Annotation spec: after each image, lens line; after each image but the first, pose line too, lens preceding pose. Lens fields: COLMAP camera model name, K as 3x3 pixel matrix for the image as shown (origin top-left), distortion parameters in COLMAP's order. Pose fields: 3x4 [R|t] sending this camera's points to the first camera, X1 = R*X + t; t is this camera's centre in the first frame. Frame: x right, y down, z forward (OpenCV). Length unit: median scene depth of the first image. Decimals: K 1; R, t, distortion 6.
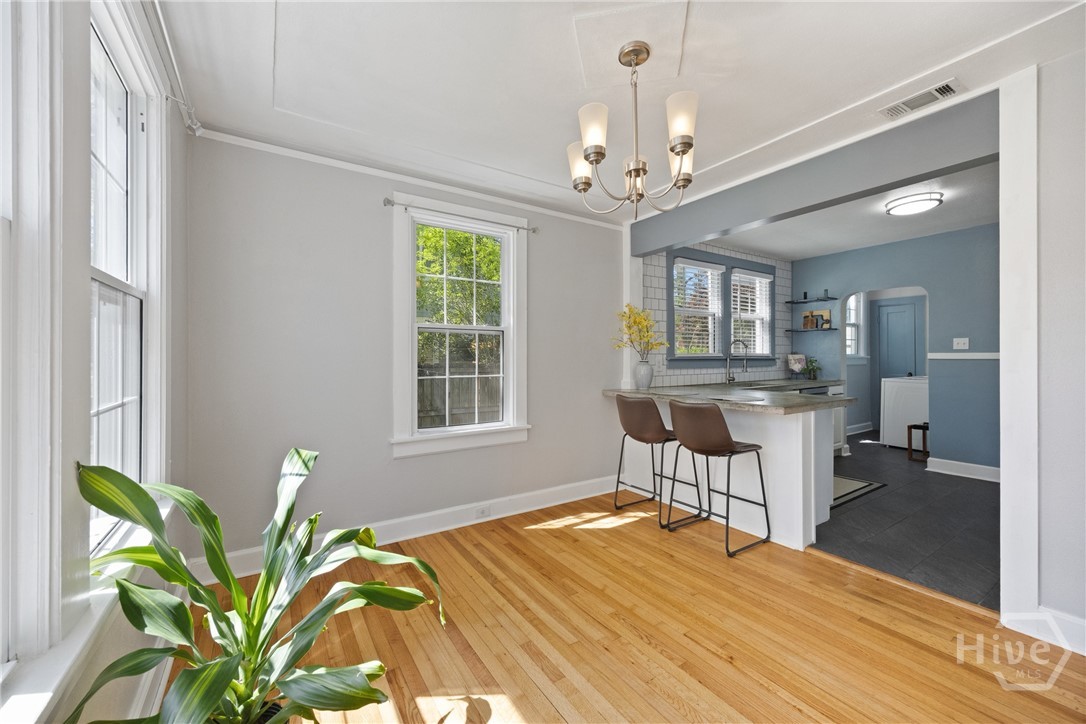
lens RADIAL K [[423.8, 0, 544.1], [0, 423.8, 360.9], [0, 0, 1]] dist [-0.002470, 0.000072]
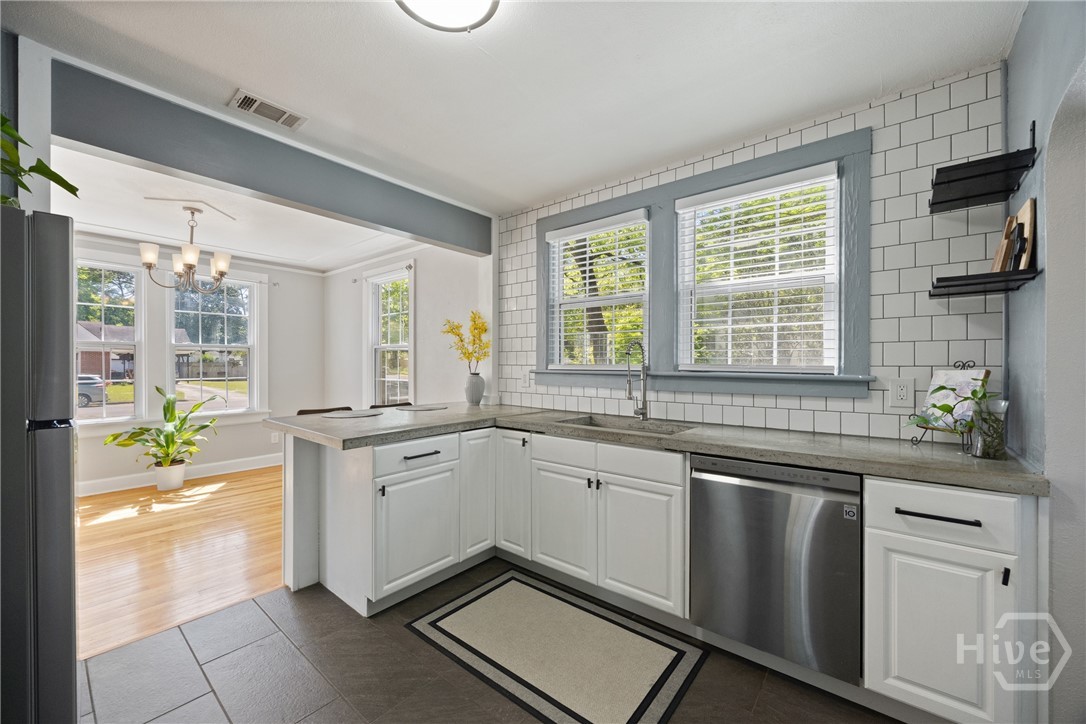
lens RADIAL K [[419.6, 0, 542.5], [0, 419.6, 365.6], [0, 0, 1]] dist [-0.003156, -0.000229]
pose [[0.300424, 0.010898, -0.953744, 1.304286], [-0.011978, 0.999899, 0.007652, -0.027194], [0.953731, 0.009126, 0.300524, 1.006137]]
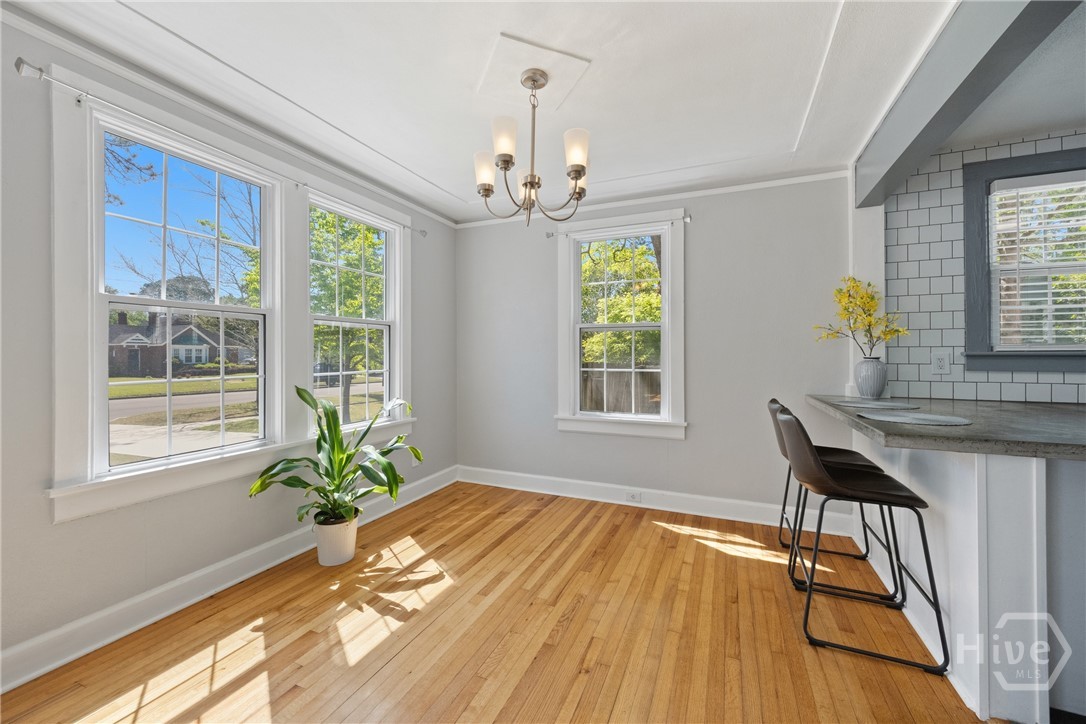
lens RADIAL K [[436.7, 0, 549.7], [0, 436.7, 353.6], [0, 0, 1]] dist [-0.000327, 0.000134]
pose [[0.549469, 0.001428, -0.835513, 0.623481], [-0.006630, 0.999975, -0.002651, -0.000285], [0.835488, 0.006996, 0.549464, 0.202938]]
